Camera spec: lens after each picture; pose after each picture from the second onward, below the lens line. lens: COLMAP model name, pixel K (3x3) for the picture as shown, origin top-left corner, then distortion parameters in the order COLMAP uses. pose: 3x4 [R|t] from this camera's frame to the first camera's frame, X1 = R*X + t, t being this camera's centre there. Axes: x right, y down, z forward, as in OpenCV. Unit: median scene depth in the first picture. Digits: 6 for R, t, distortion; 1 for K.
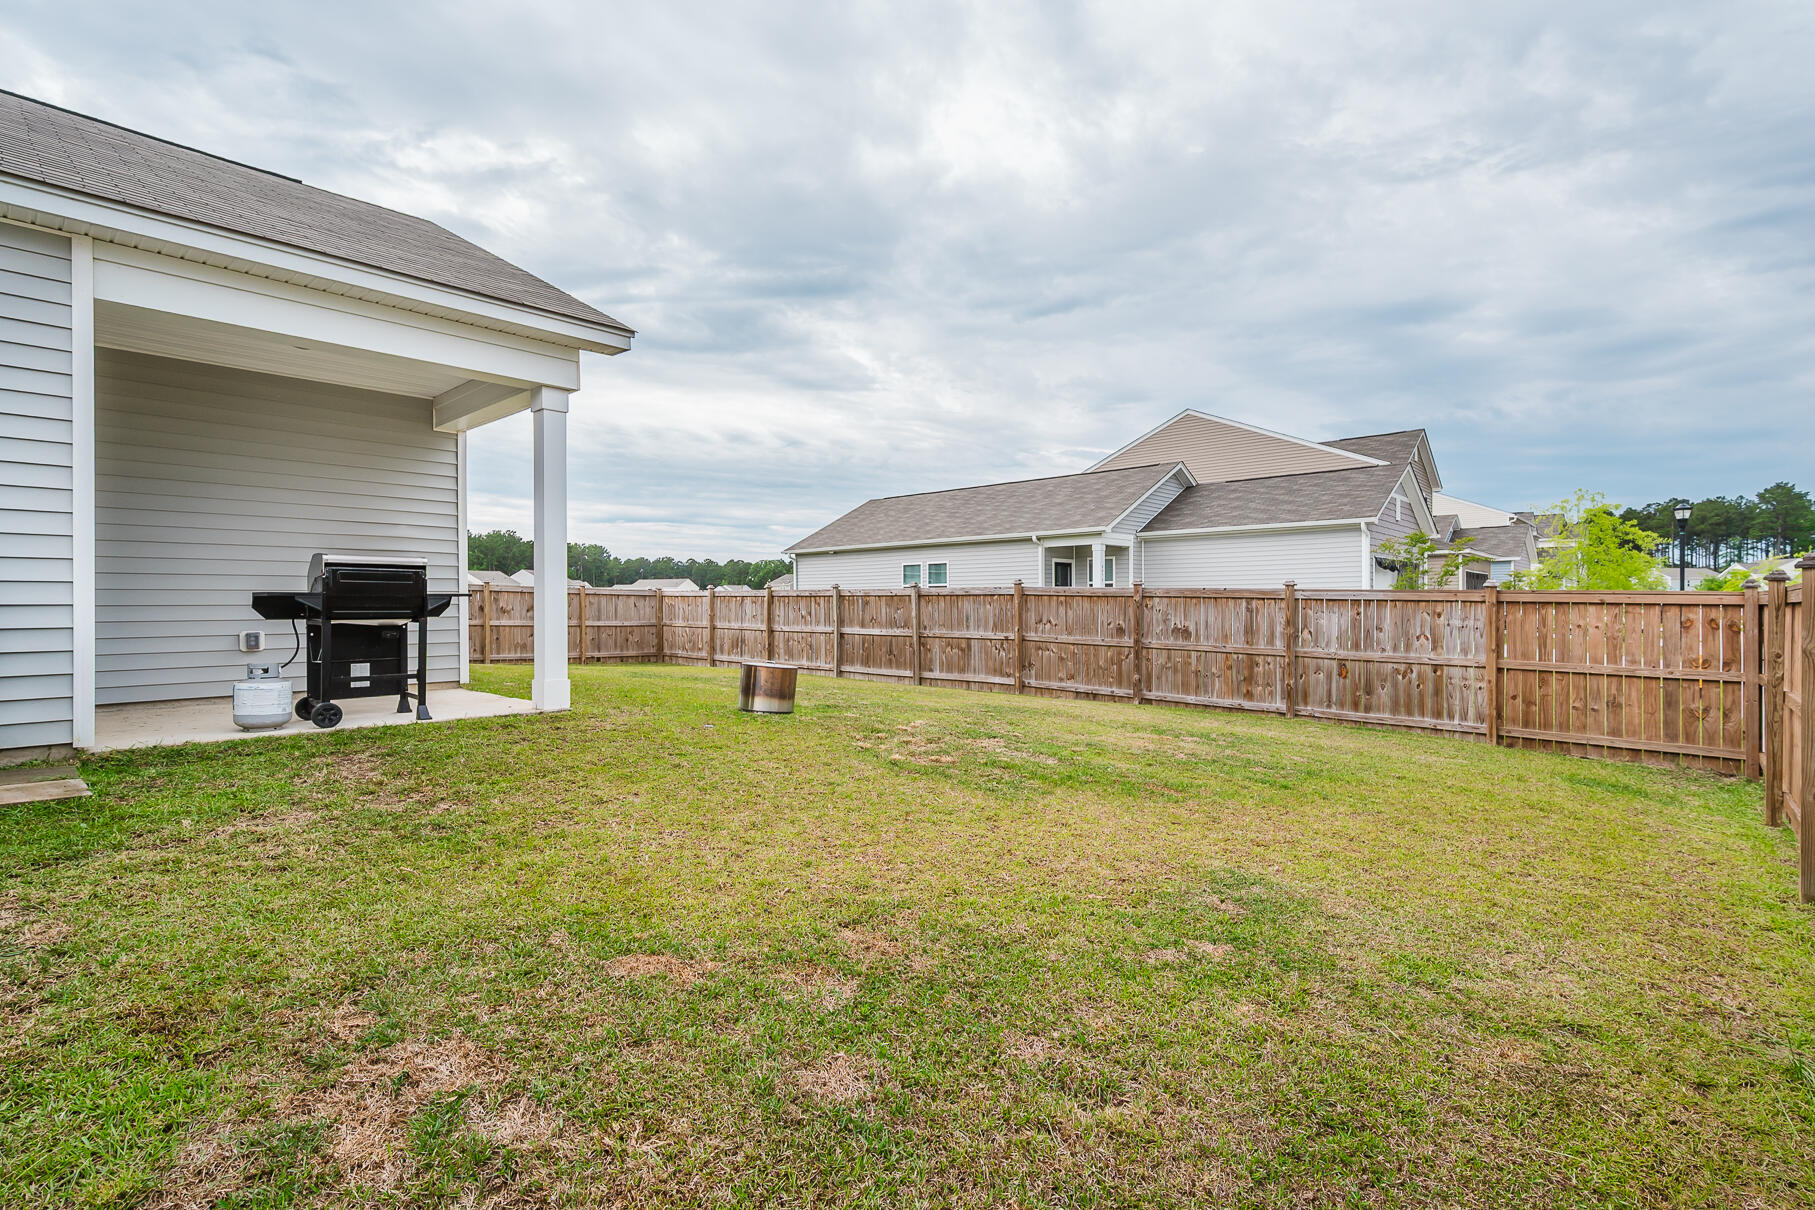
lens RADIAL K [[839.8, 0, 907.5], [0, 839.8, 605.0], [0, 0, 1]] dist [0.000075, -0.000028]
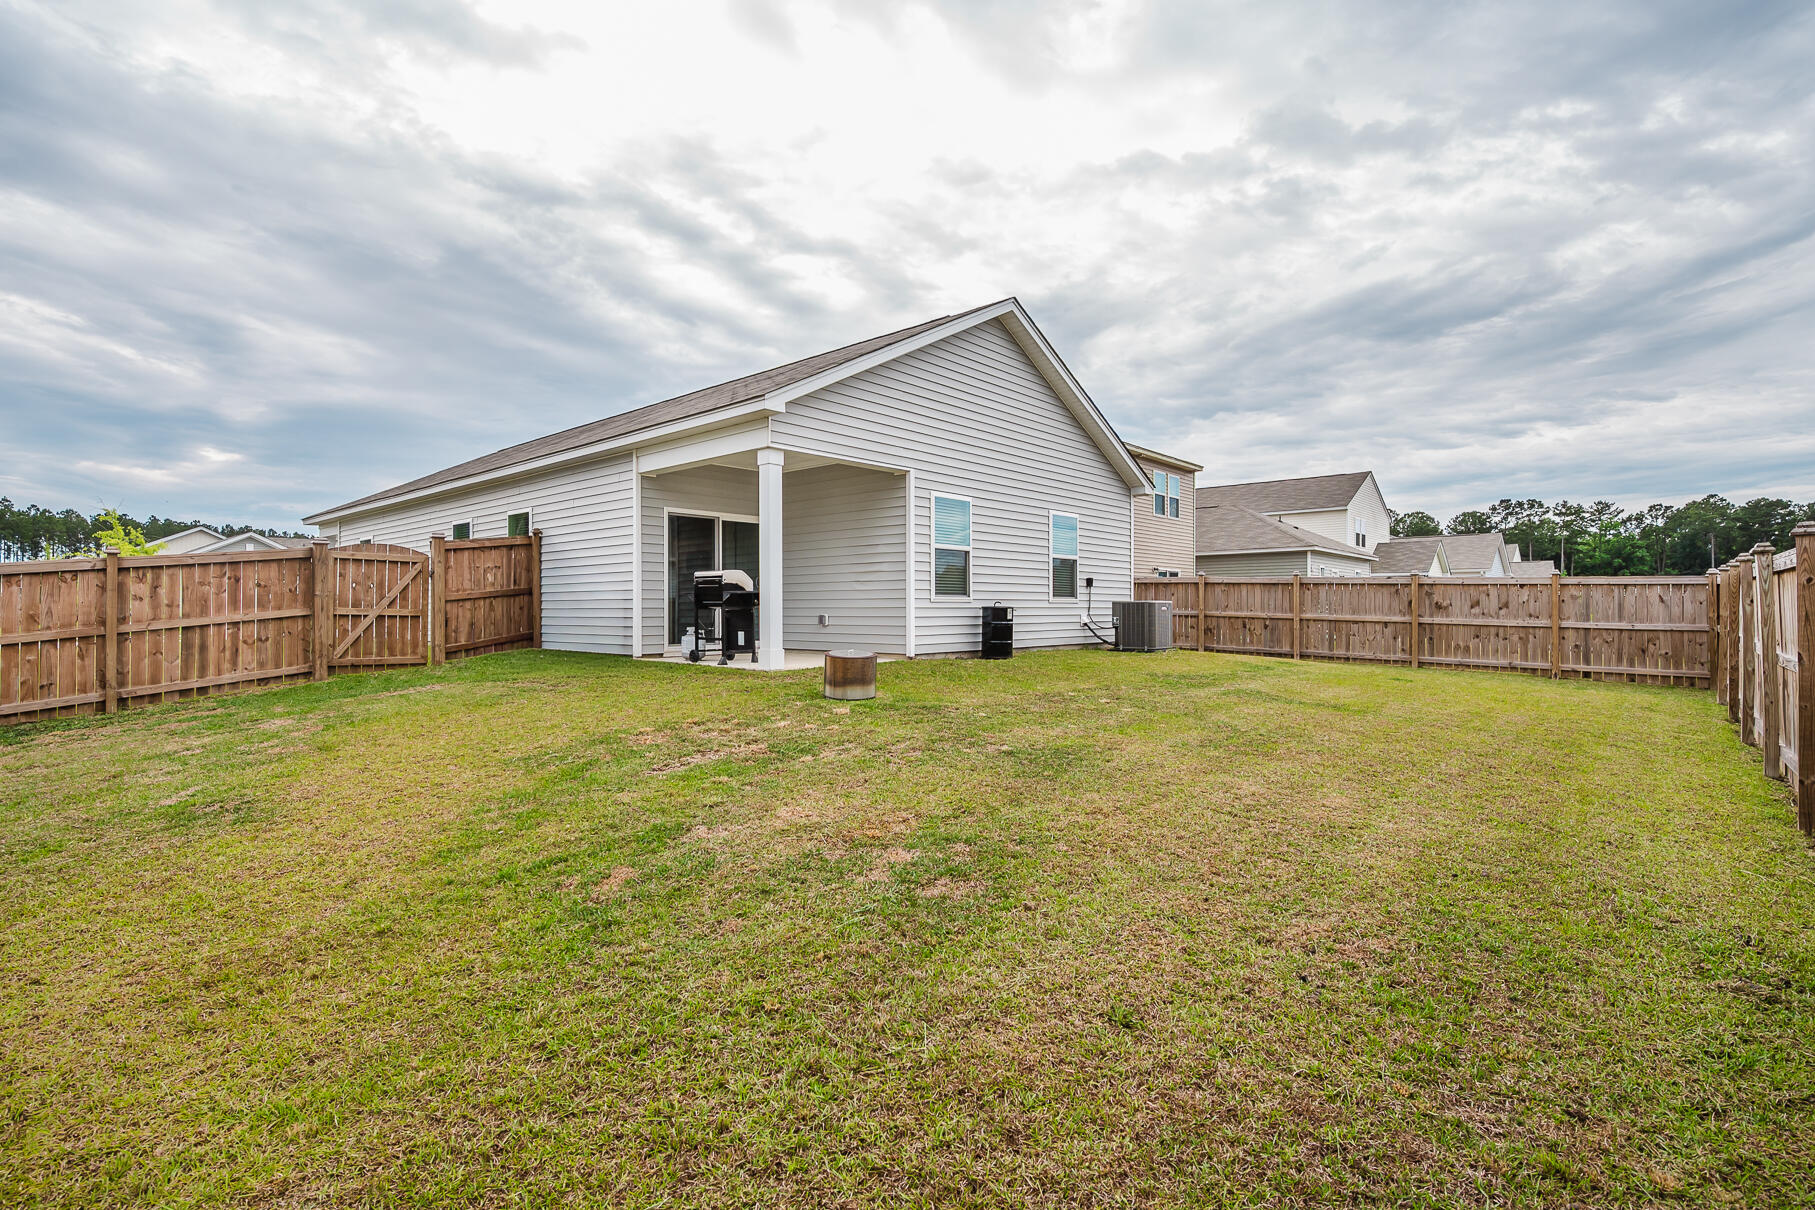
lens RADIAL K [[839.8, 0, 907.5], [0, 839.8, 605.0], [0, 0, 1]] dist [0.000075, -0.000028]
pose [[0.007538, 0.006897, -0.999948, 0.370880], [0.000164, 0.999976, 0.006898, -0.000238], [0.999972, -0.000216, 0.007537, 0.444938]]
